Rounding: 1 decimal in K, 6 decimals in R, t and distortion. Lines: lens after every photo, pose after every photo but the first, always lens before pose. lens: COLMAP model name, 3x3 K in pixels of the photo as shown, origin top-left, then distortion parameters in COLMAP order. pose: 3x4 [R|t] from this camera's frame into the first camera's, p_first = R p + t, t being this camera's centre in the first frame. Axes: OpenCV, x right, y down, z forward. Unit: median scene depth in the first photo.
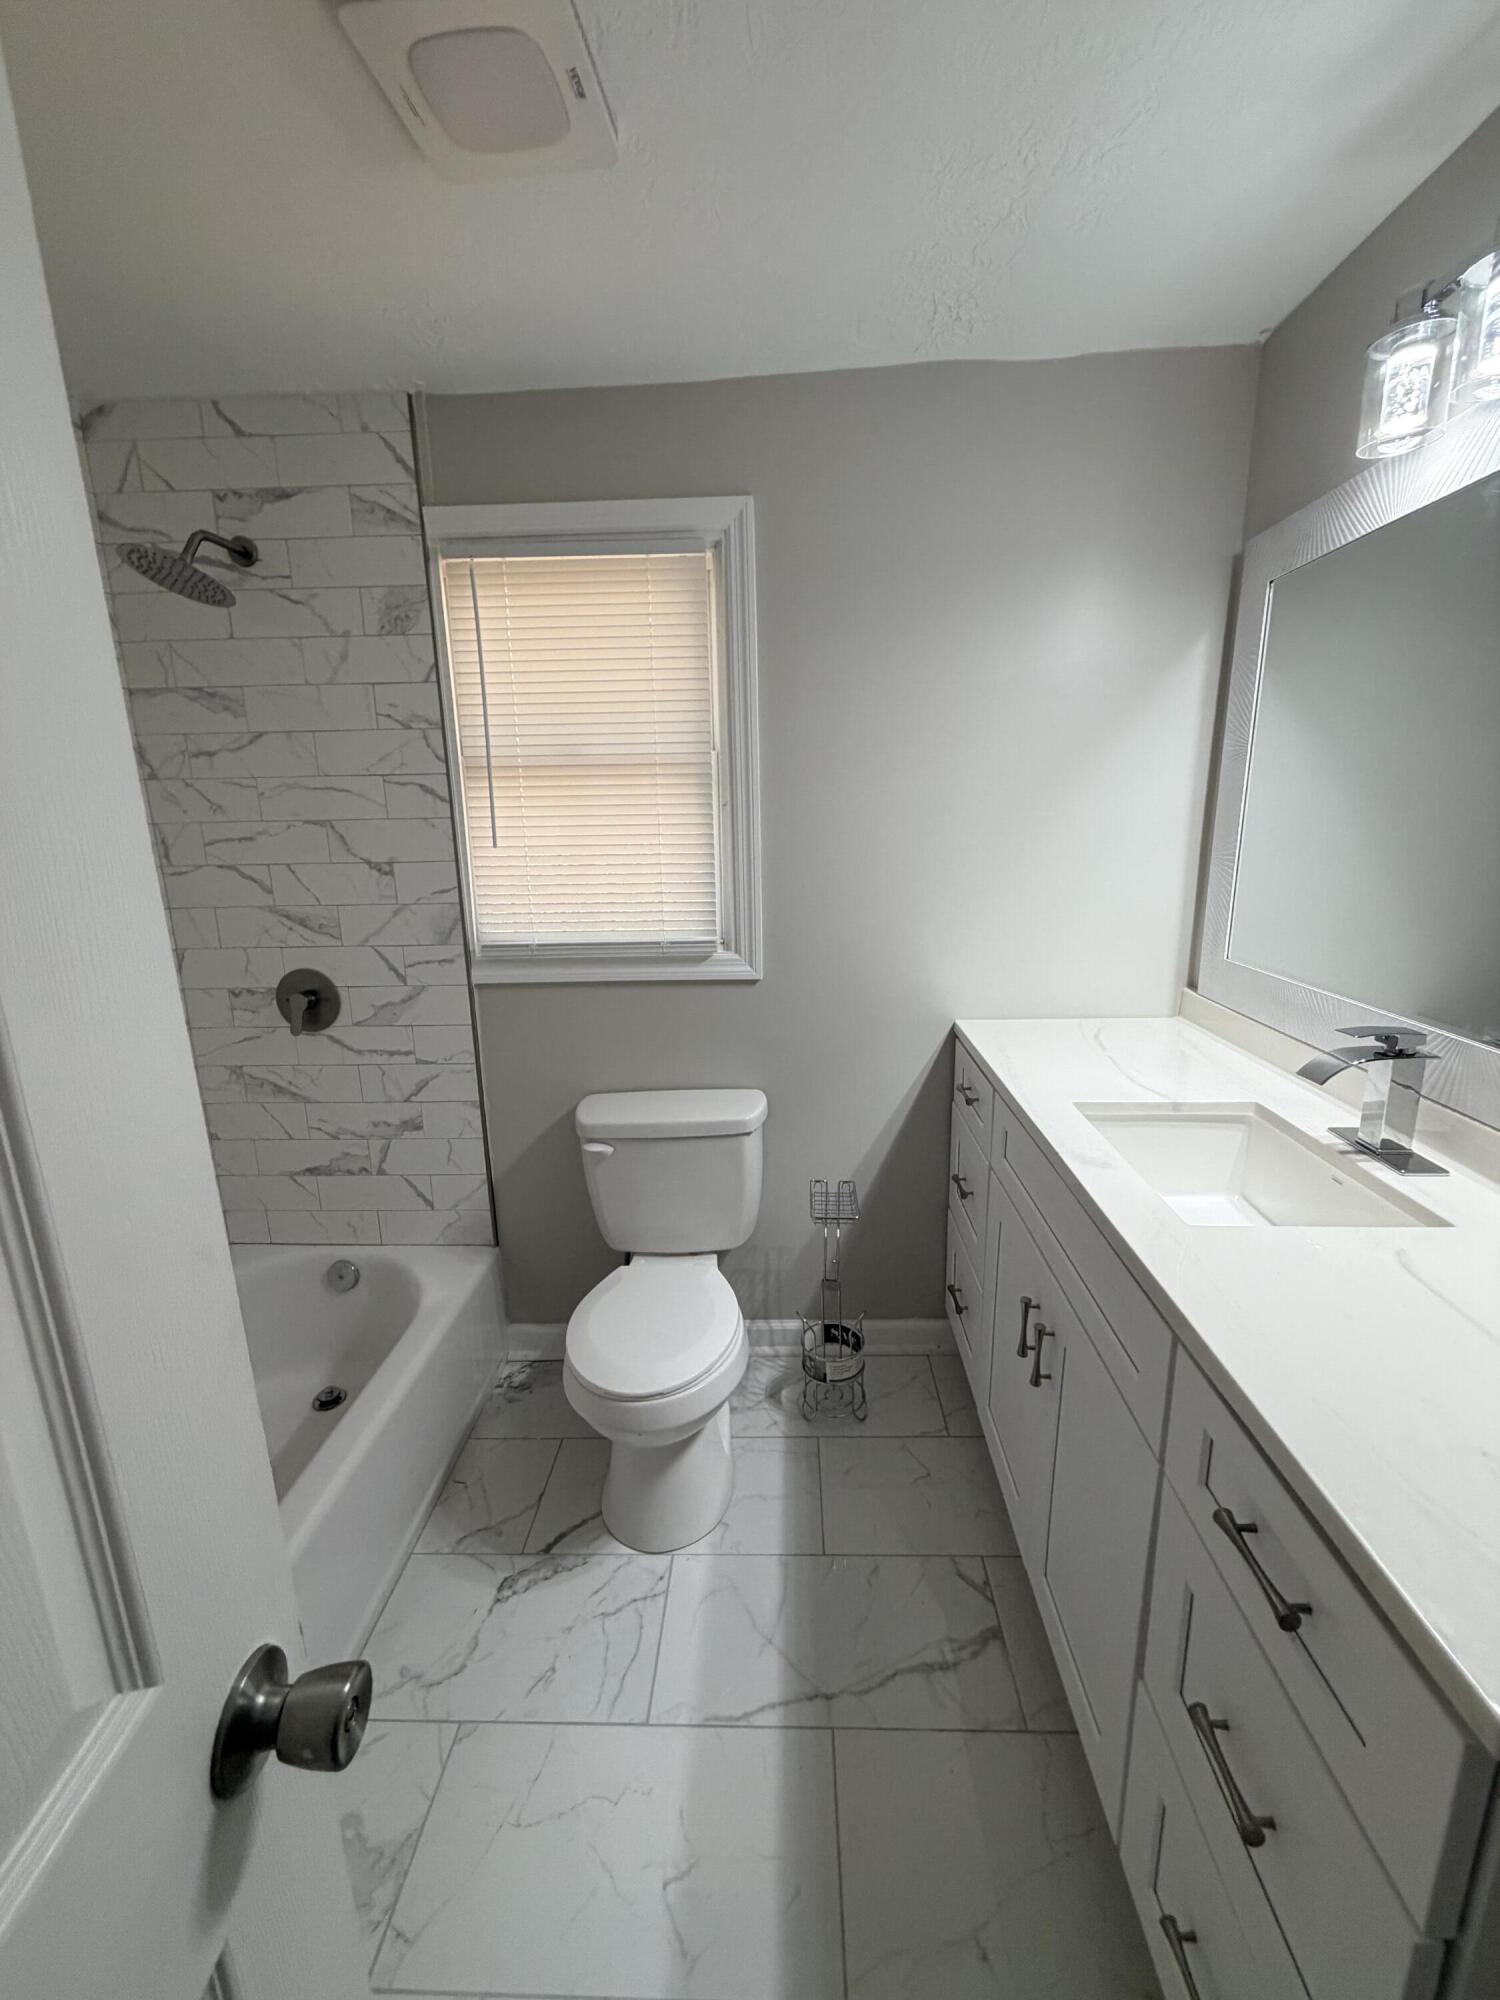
lens RADIAL K [[790.2, 0, 750.0], [0, 790.2, 1000.0], [0, 0, 1]] dist [-0.002170, 0.000204]
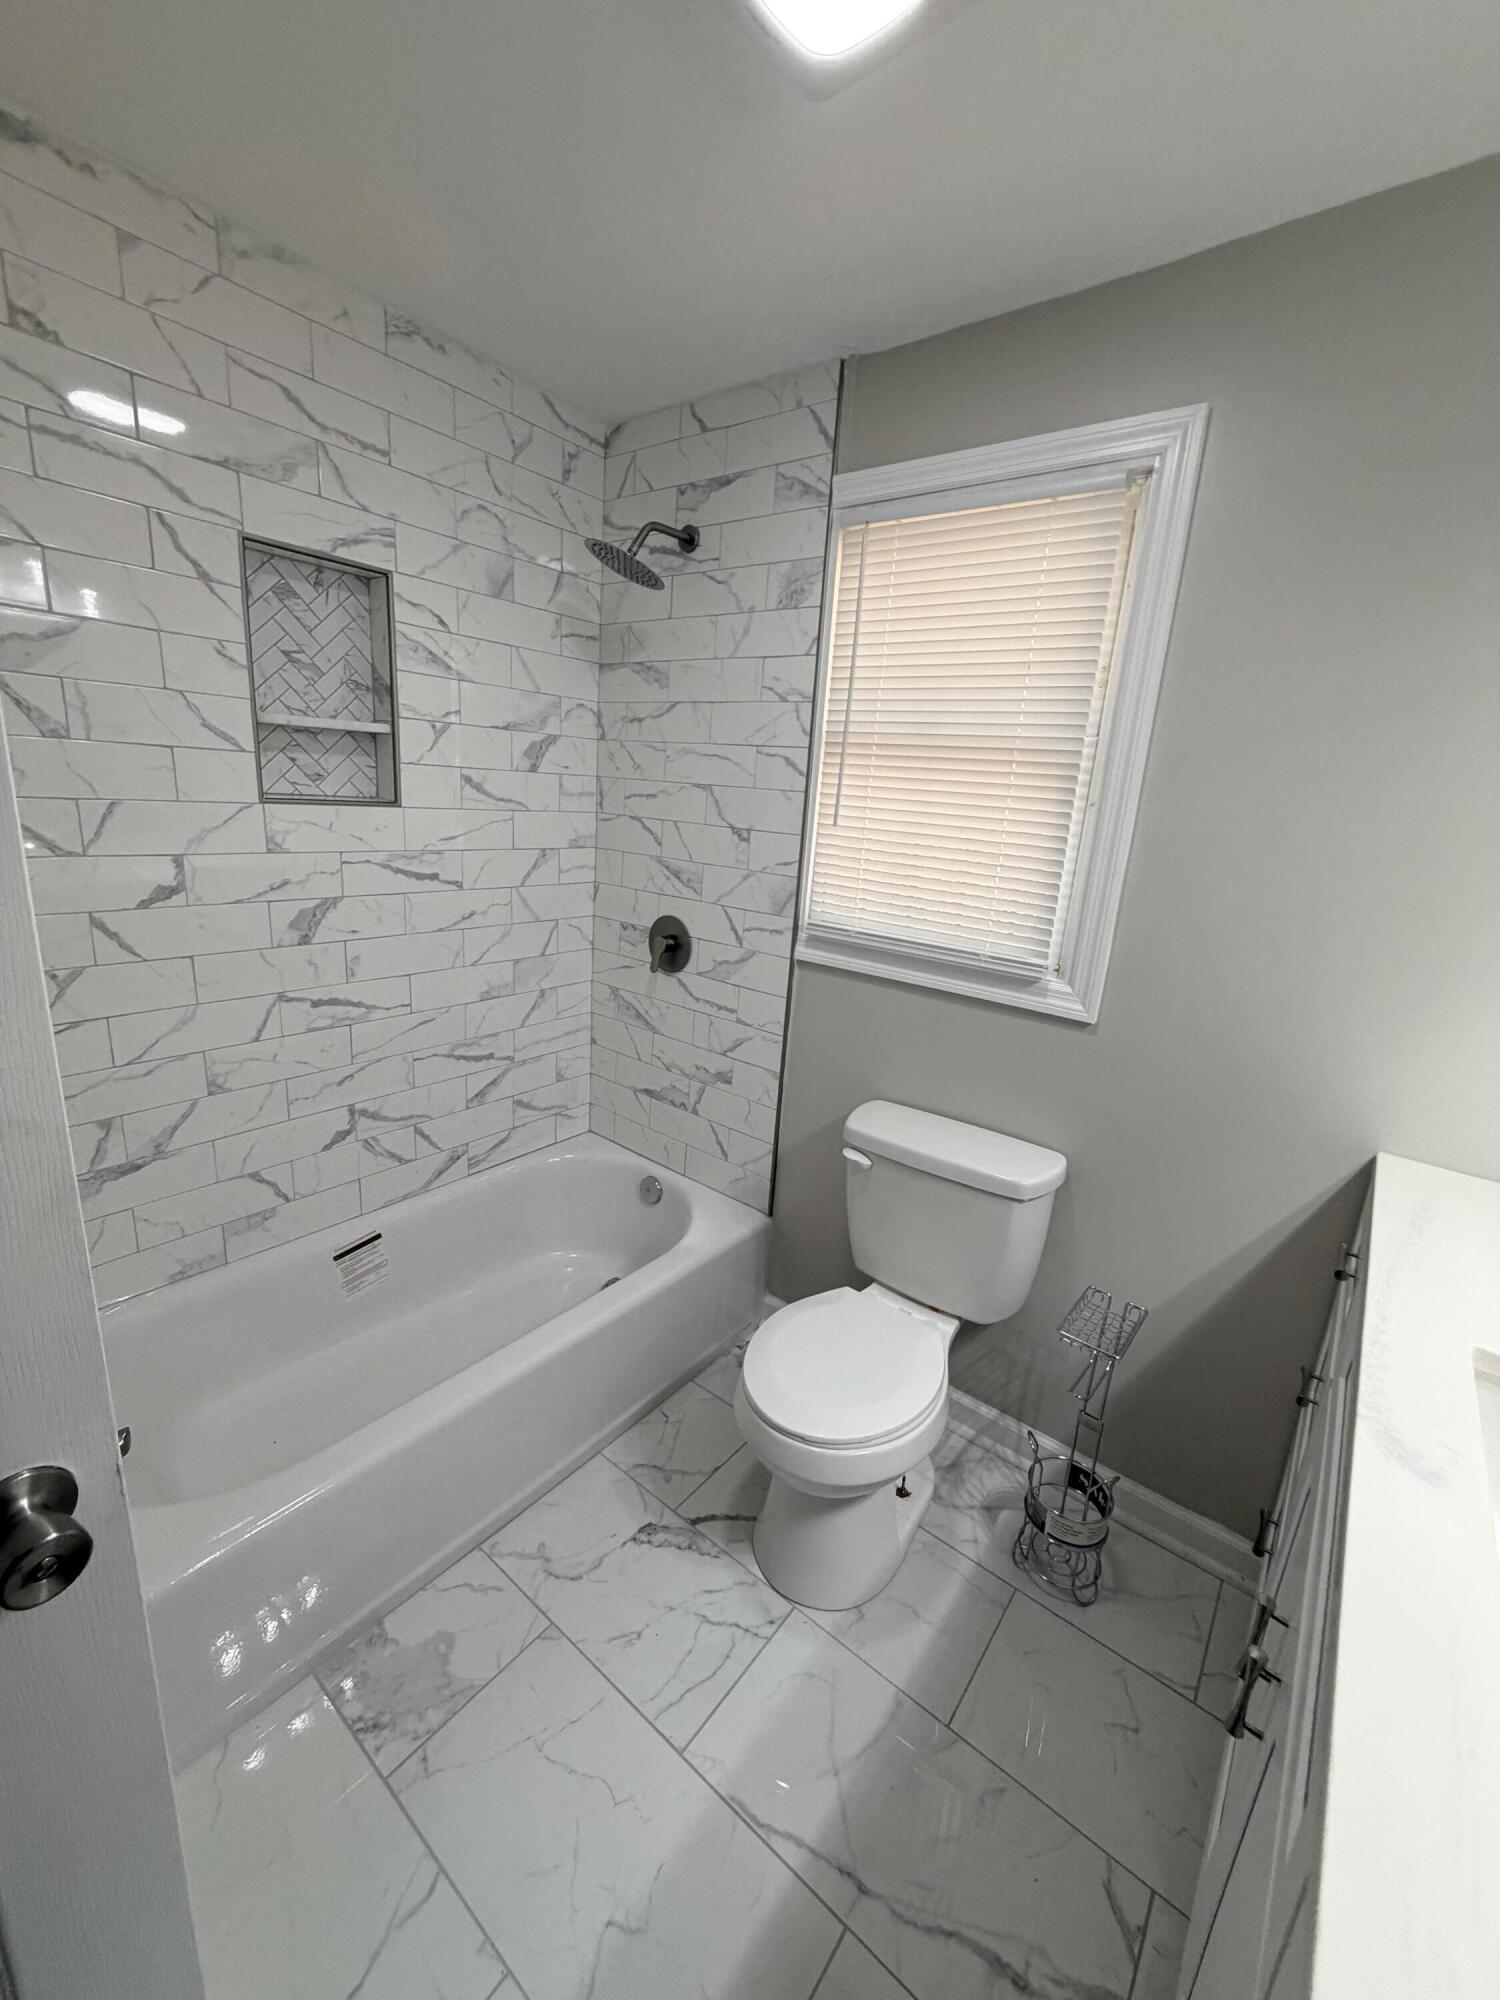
lens RADIAL K [[790.2, 0, 750.0], [0, 790.2, 1000.0], [0, 0, 1]] dist [-0.002170, 0.000204]
pose [[0.806987, 0.226441, -0.545432, 0.170951], [-0.219670, 0.972396, 0.078689, -0.037765], [0.548195, 0.056314, 0.834453, 0.140786]]
